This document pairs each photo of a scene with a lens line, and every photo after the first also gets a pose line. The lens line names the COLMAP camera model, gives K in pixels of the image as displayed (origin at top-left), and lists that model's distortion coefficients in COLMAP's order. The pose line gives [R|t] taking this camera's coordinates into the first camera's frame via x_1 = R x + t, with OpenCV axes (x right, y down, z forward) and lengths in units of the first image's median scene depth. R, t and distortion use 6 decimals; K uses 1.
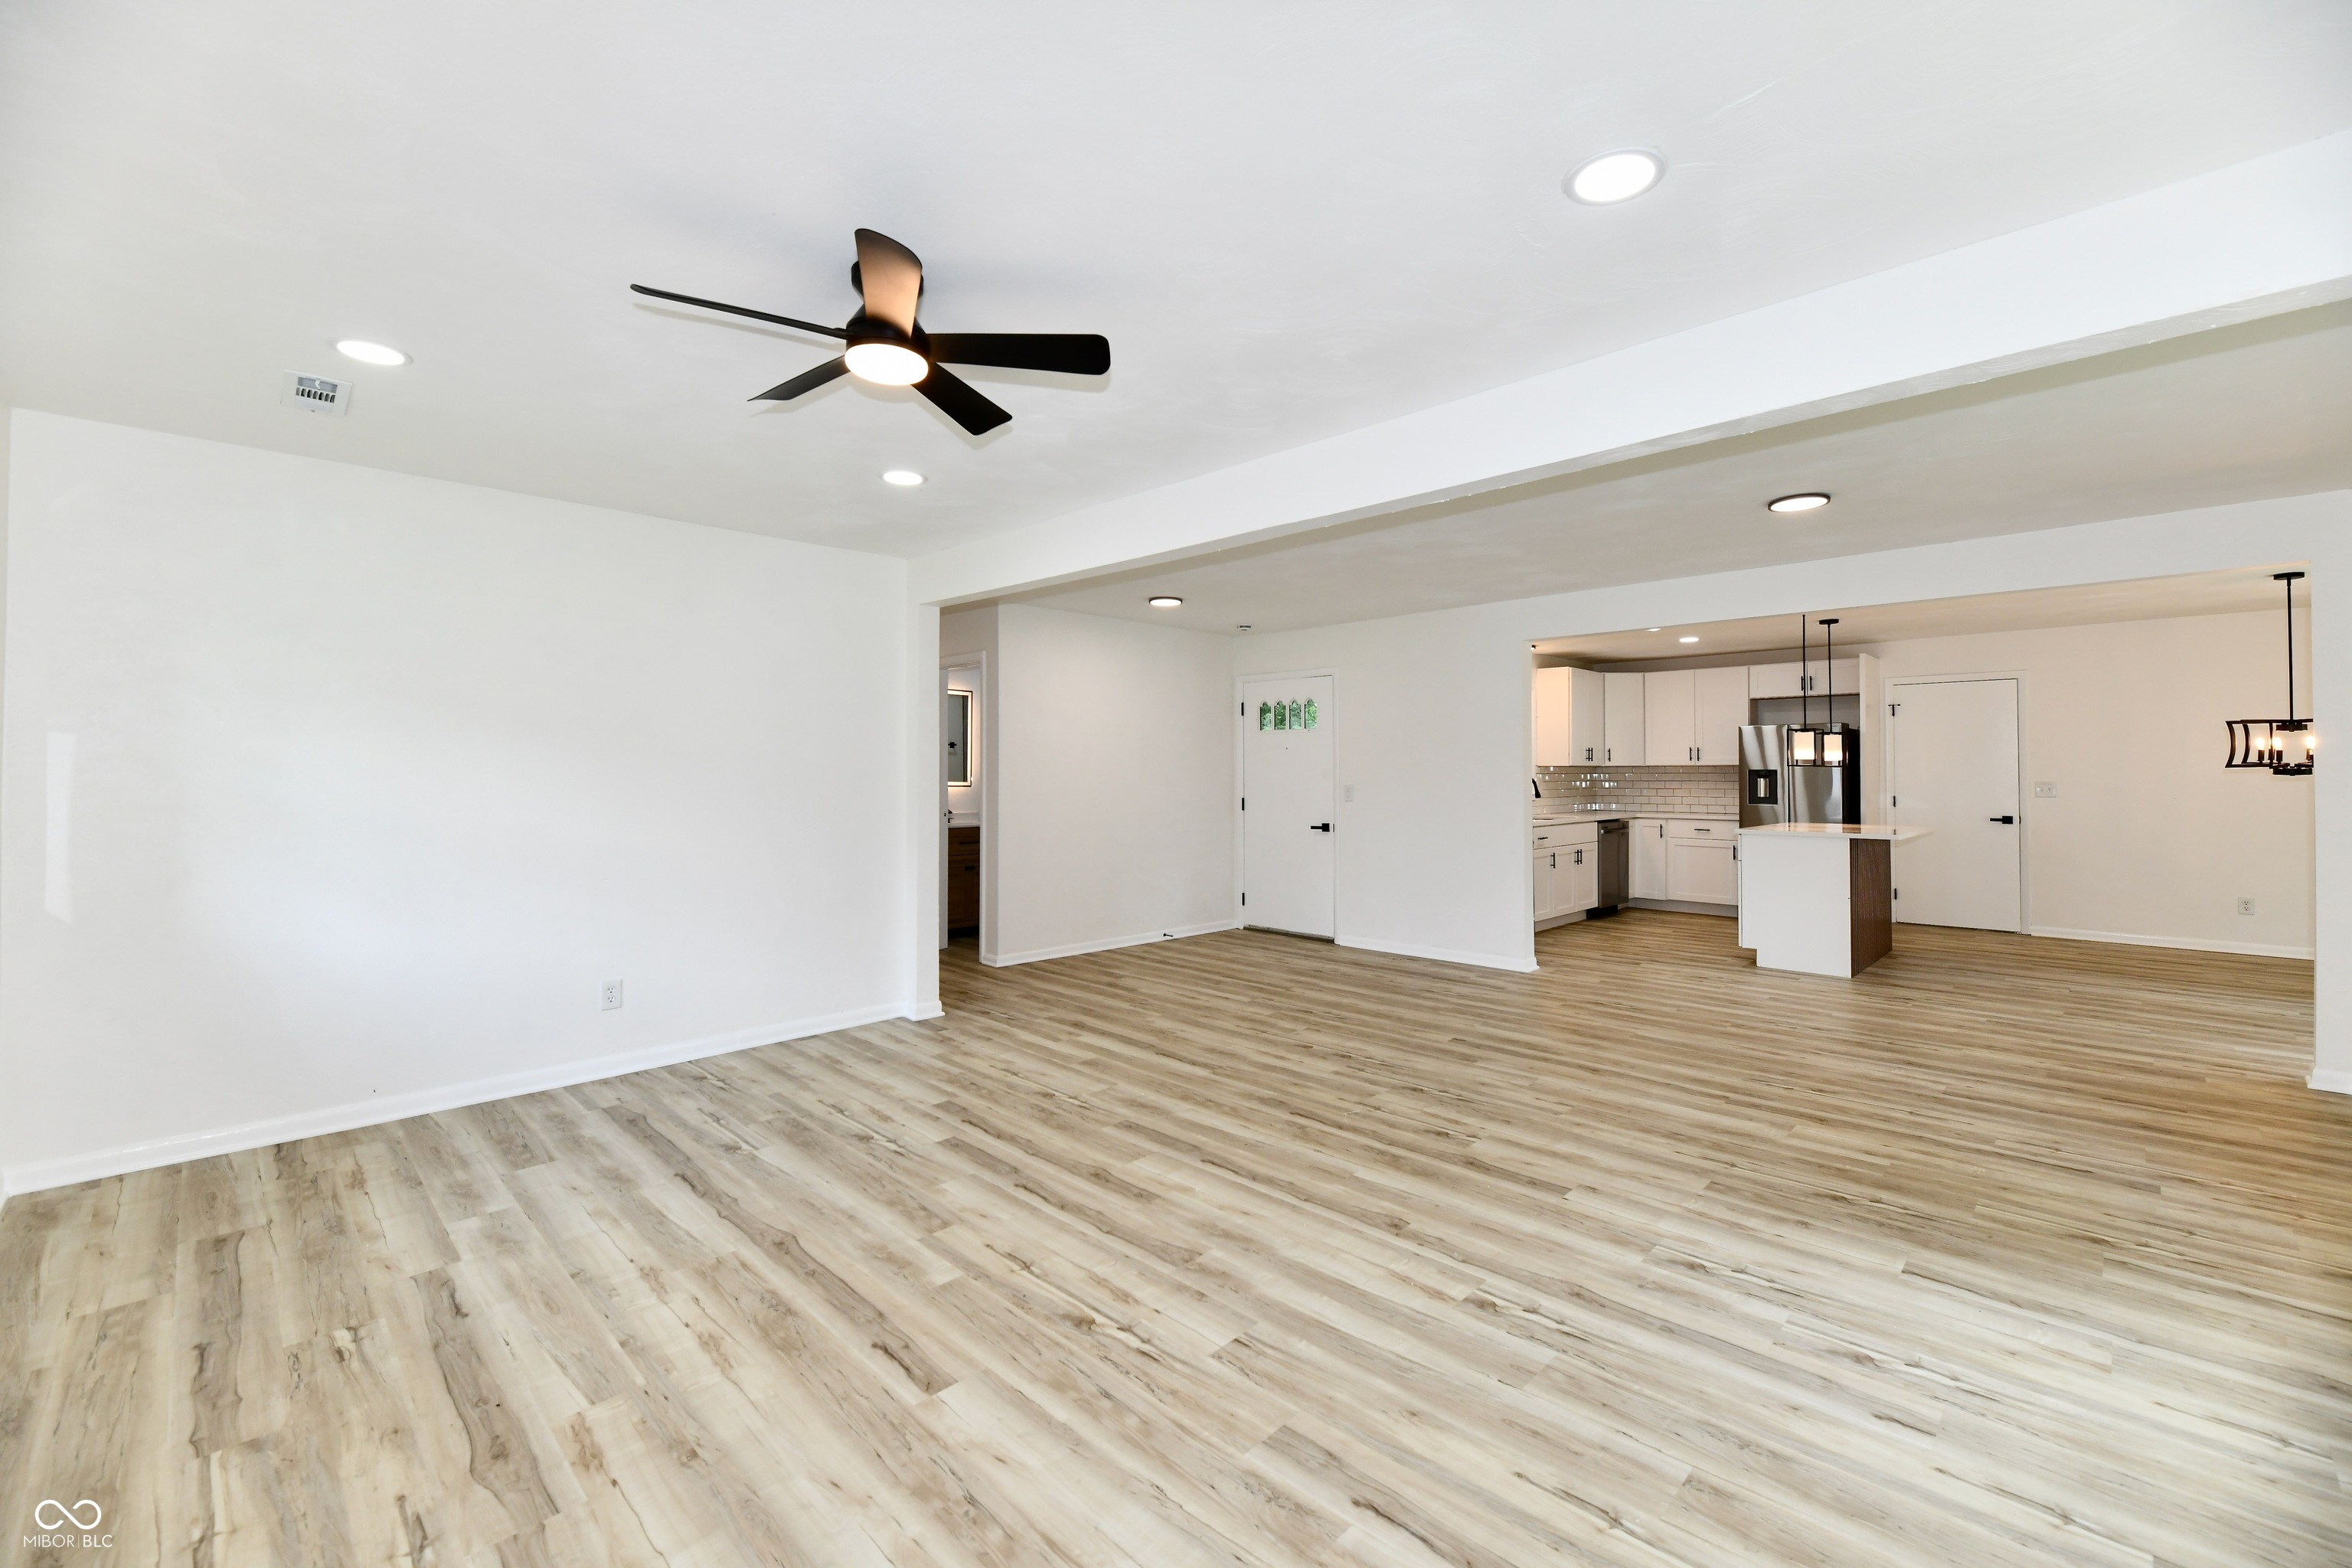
lens RADIAL K [[963.3, 0, 1217.8], [0, 963.3, 755.4], [0, 0, 1]] dist [-0.004044, -0.003127]
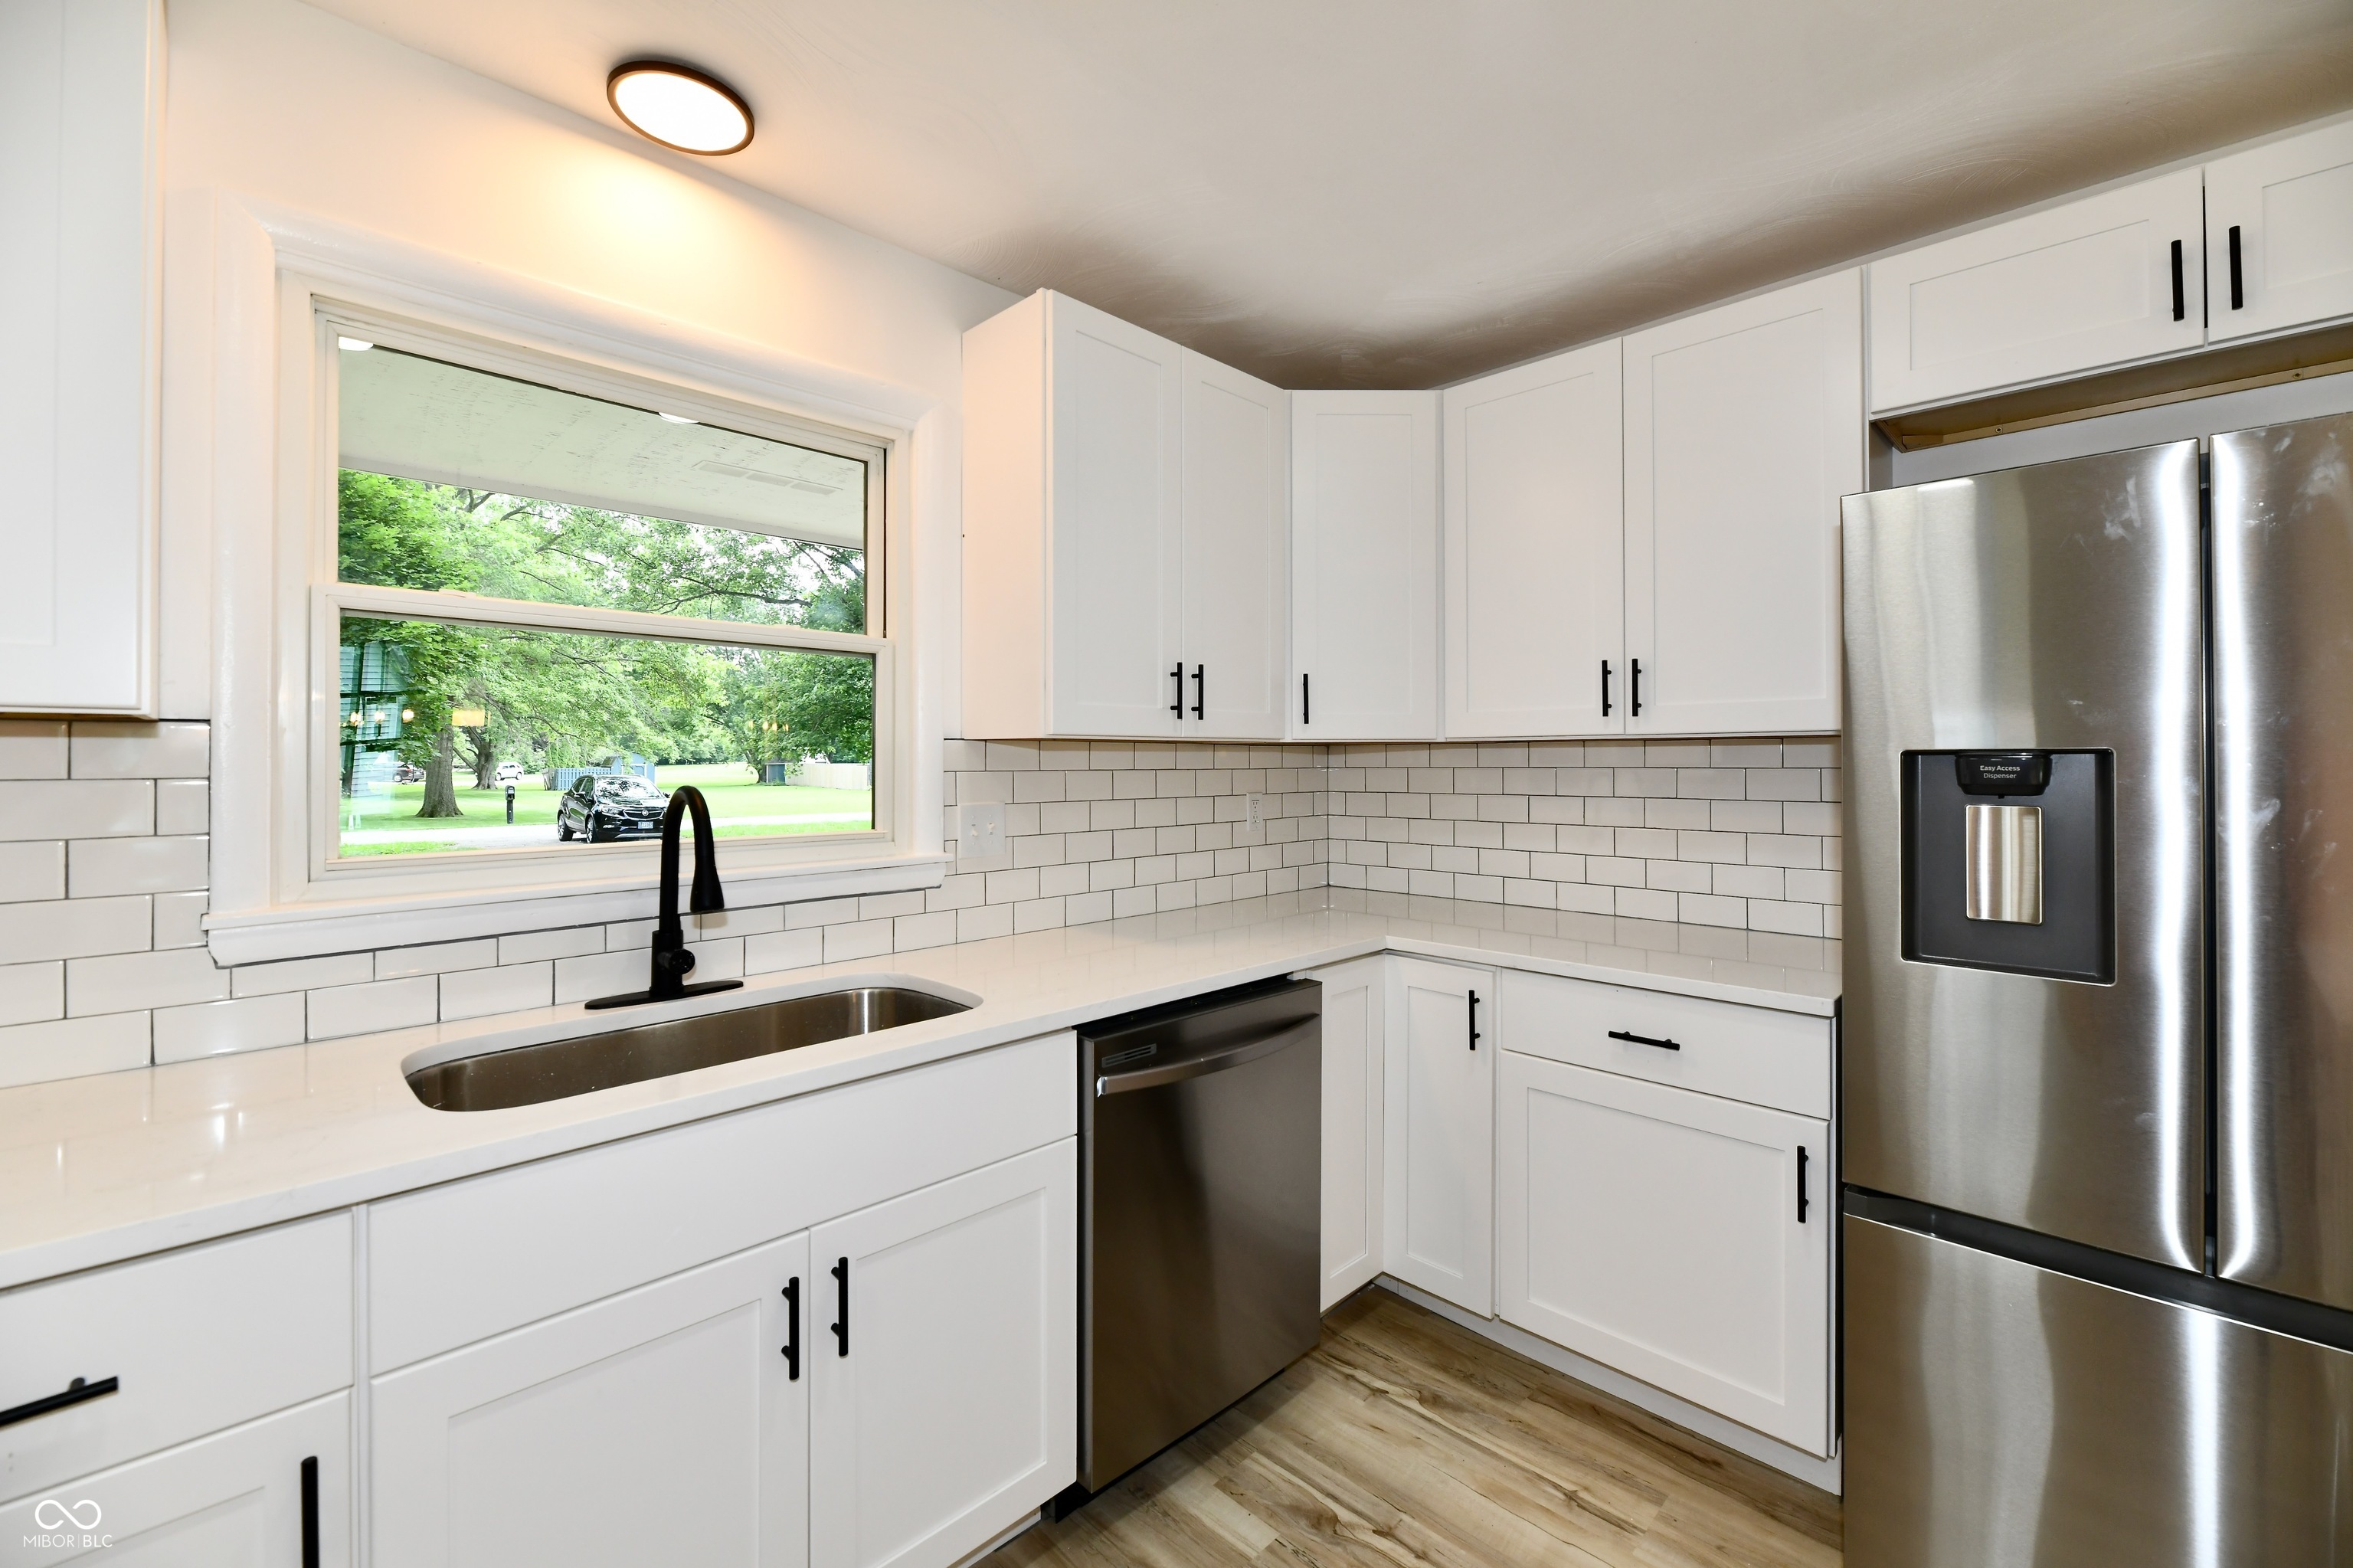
lens RADIAL K [[963.7, 0, 1197.0], [0, 963.7, 762.3], [0, 0, 1]] dist [-0.004044, -0.003127]
pose [[0.999982, 0.004129, -0.004385, 0.398594], [-0.004052, 0.999841, 0.017388, 0.013273], [0.004456, -0.017370, 0.999839, 0.774531]]
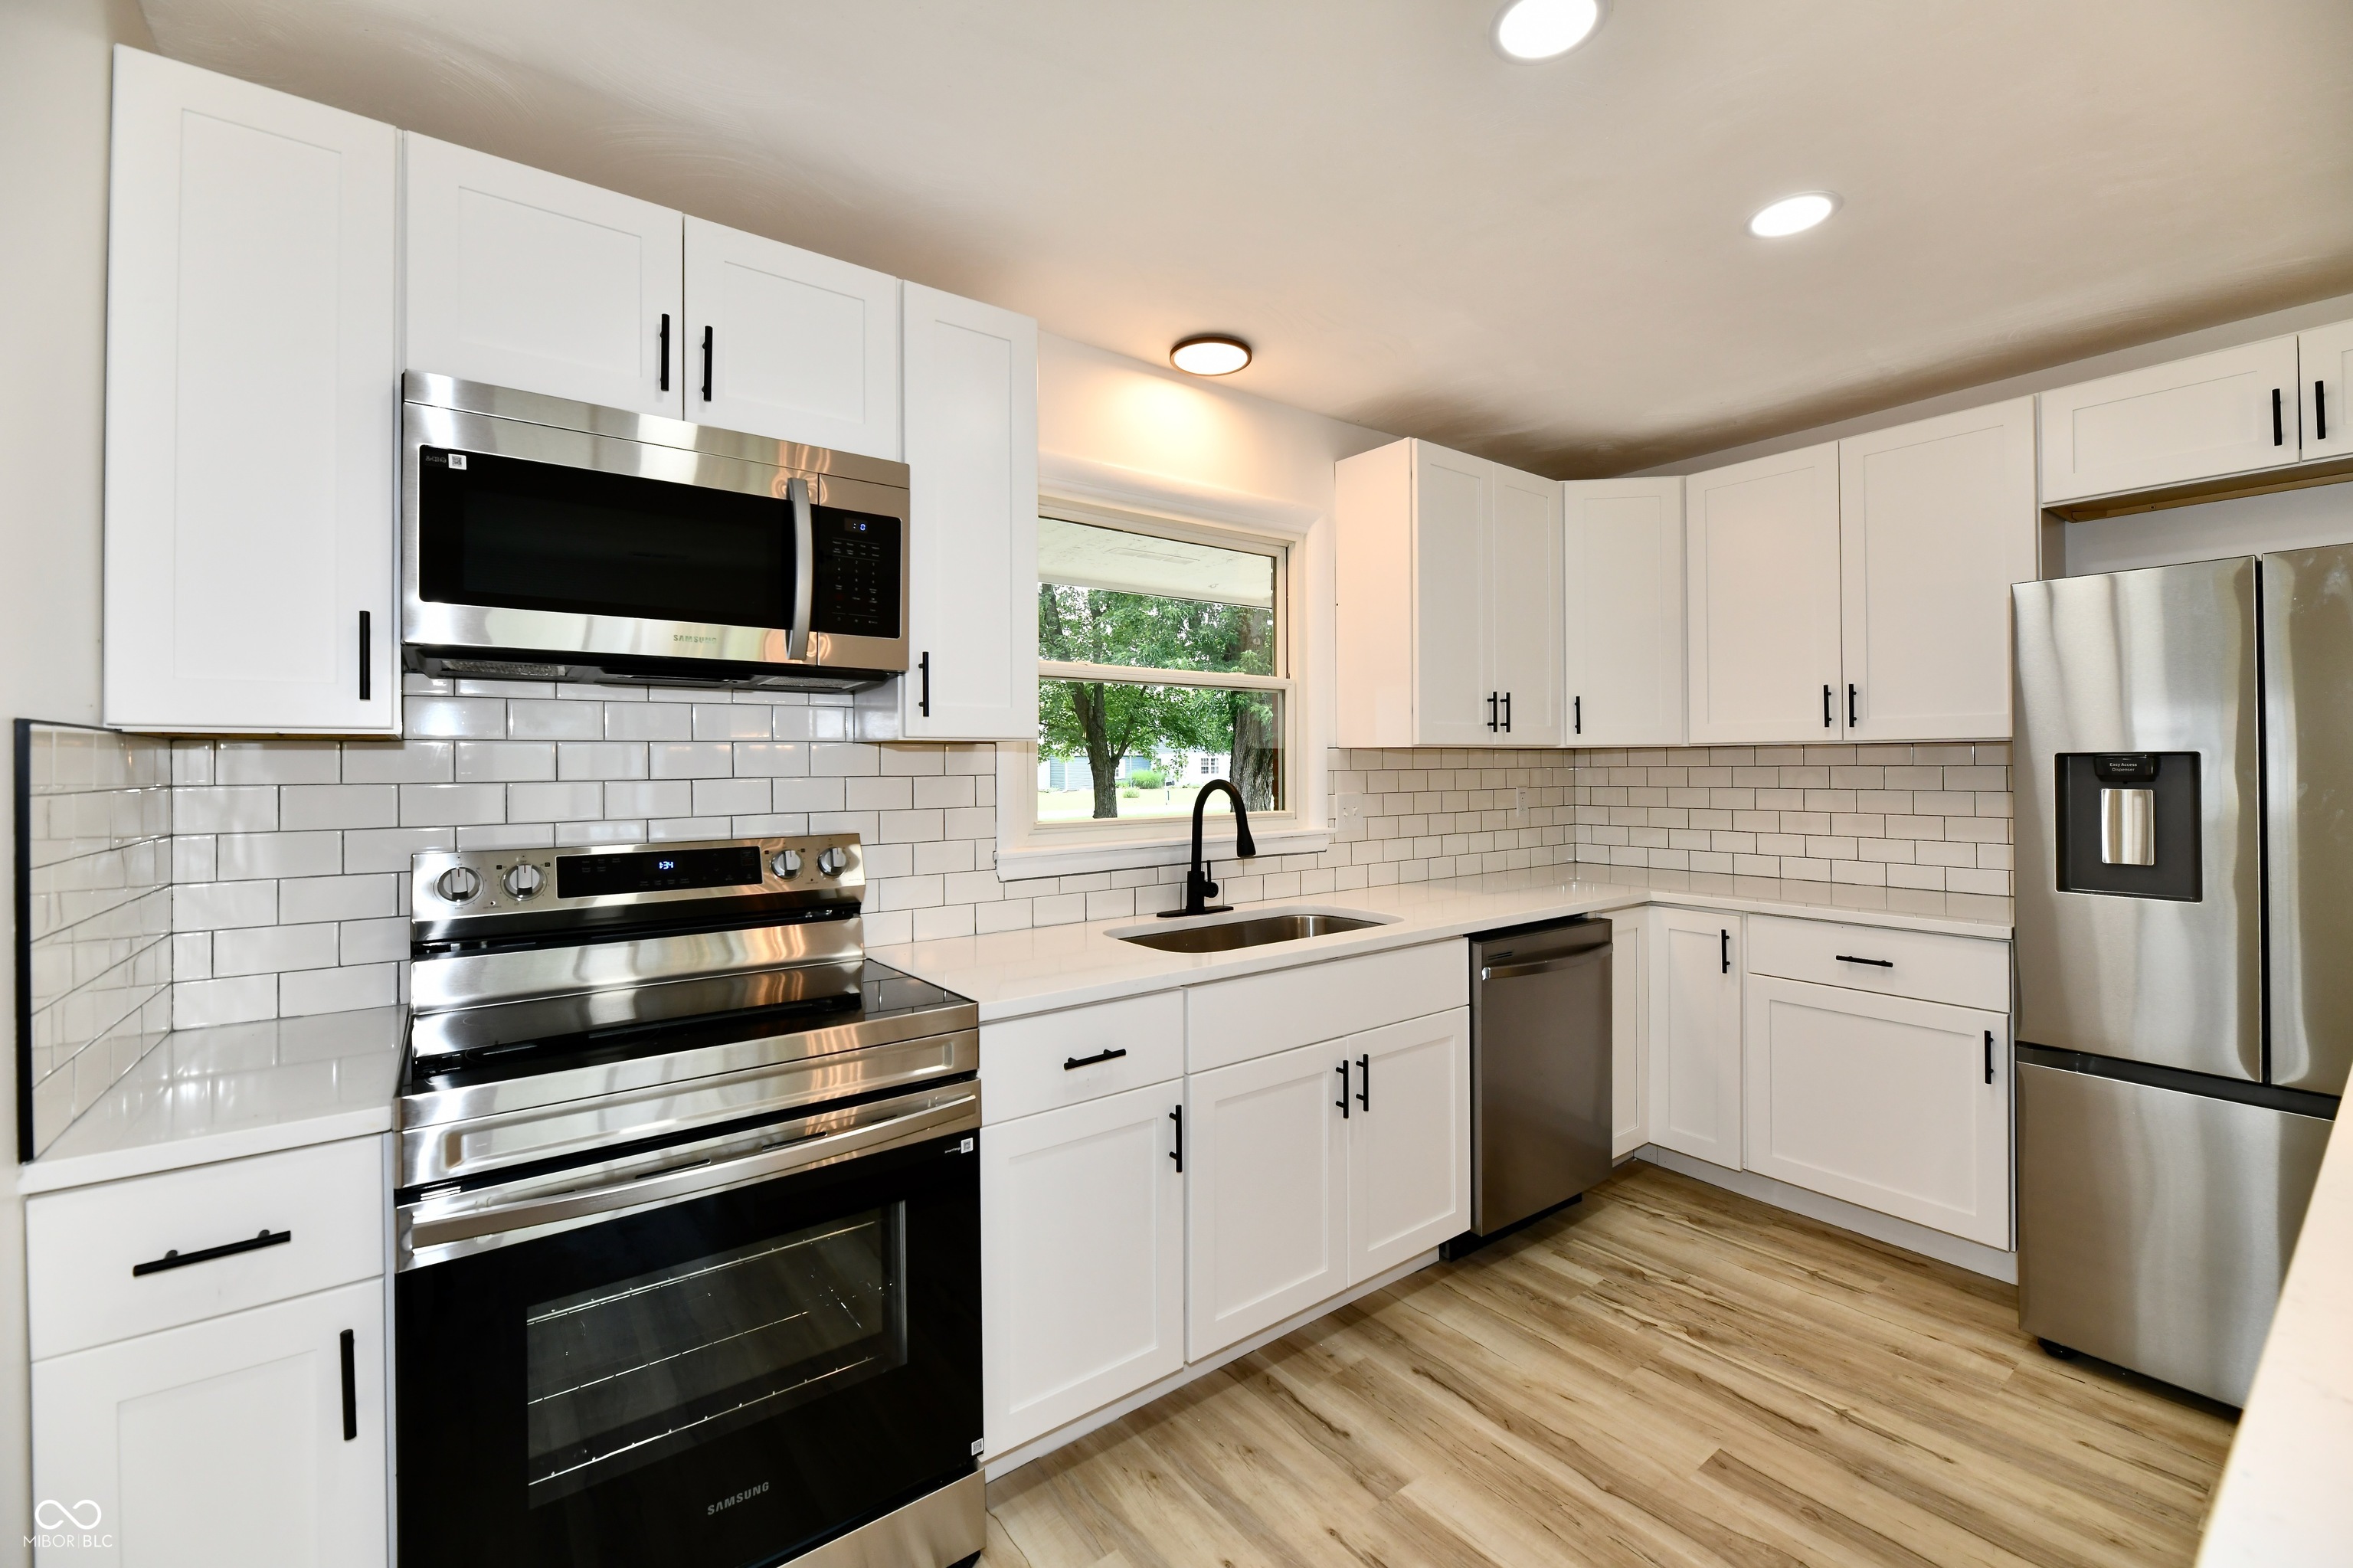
lens RADIAL K [[963.7, 0, 1192.9], [0, 963.7, 761.9], [0, 0, 1]] dist [-0.004044, -0.003127]
pose [[0.988855, -0.001161, -0.148877, 0.338199], [0.003590, 0.999865, 0.016050, 0.011178], [0.148839, -0.016405, 0.988725, 0.667548]]
